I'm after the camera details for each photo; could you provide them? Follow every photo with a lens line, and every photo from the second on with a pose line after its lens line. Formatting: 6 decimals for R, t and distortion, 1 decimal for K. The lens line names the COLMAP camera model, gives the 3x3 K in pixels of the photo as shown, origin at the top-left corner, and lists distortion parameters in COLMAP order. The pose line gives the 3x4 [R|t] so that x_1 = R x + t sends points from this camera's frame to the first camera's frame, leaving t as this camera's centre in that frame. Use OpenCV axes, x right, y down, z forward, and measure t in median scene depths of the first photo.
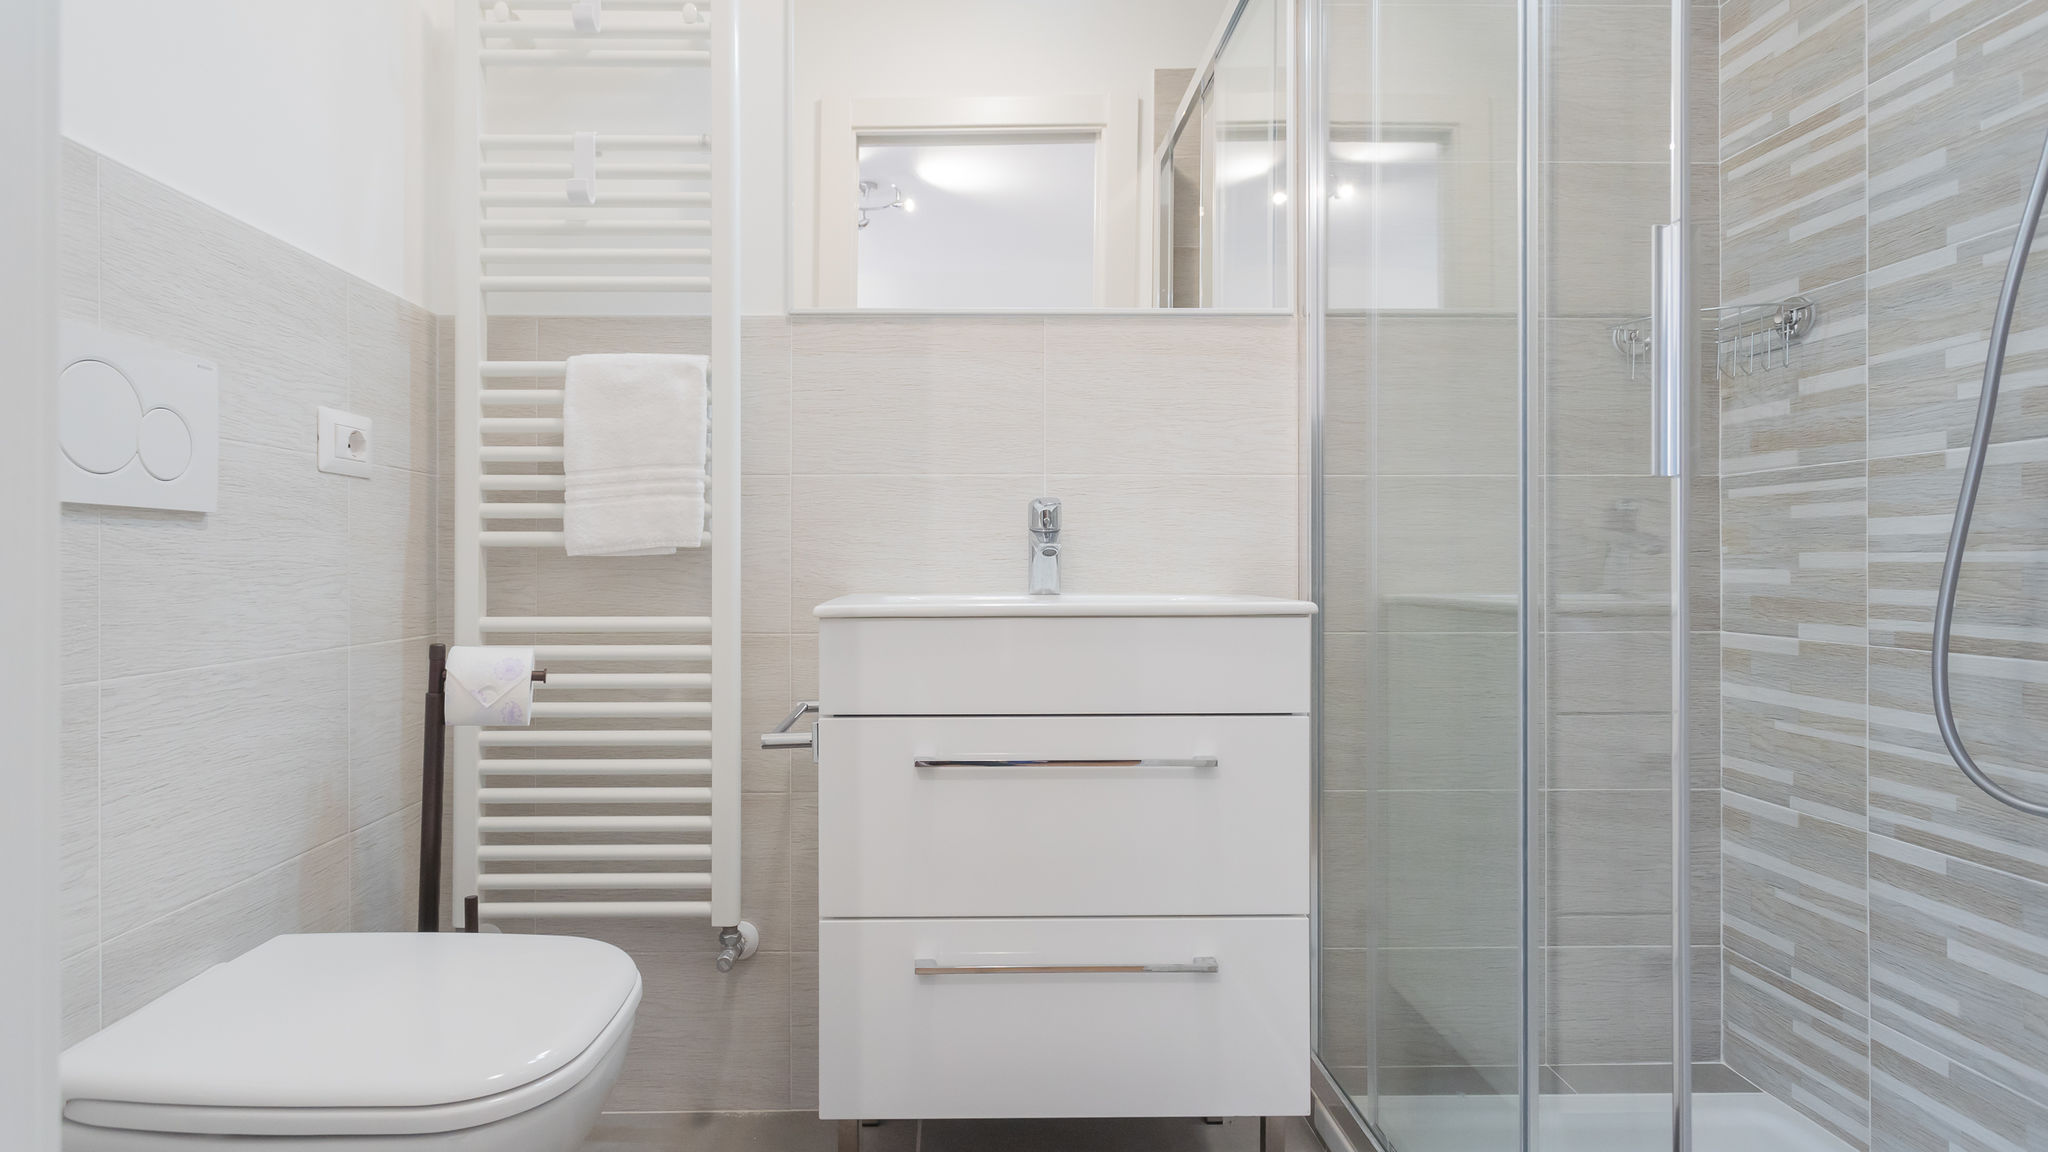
lens RADIAL K [[1018.2, 0, 943.4], [0, 1018.2, 553.3], [0, 0, 1]] dist [-0.001724, 0.004393]
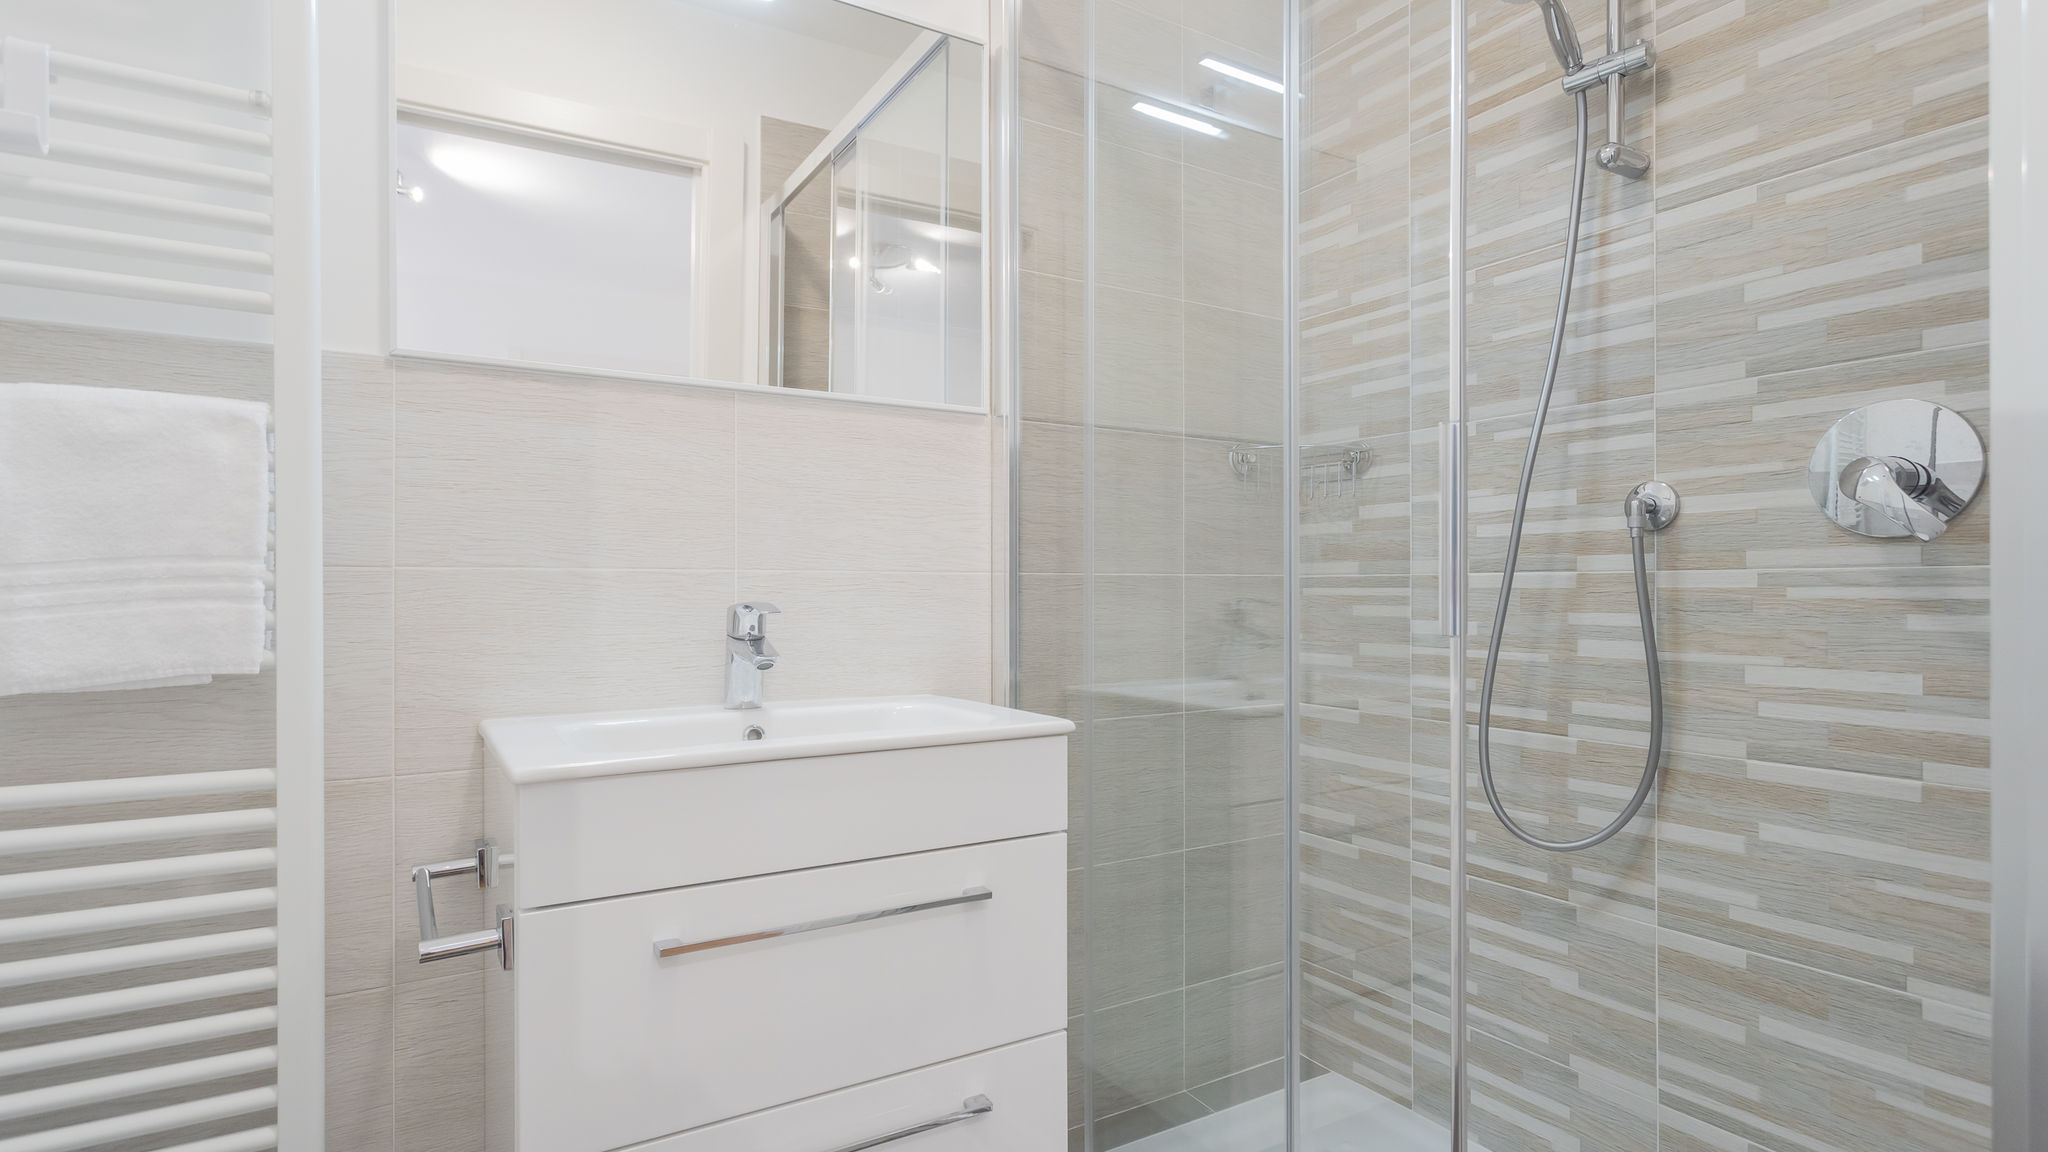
lens RADIAL K [[1016.6, 0, 1030.3], [0, 1016.6, 589.8], [0, 0, 1]] dist [-0.000154, 0.003468]
pose [[0.856207, -0.004850, 0.516611, -0.144521], [0.005901, 0.999983, -0.000393, -0.060724], [-0.516600, 0.003385, 0.856220, 0.114938]]
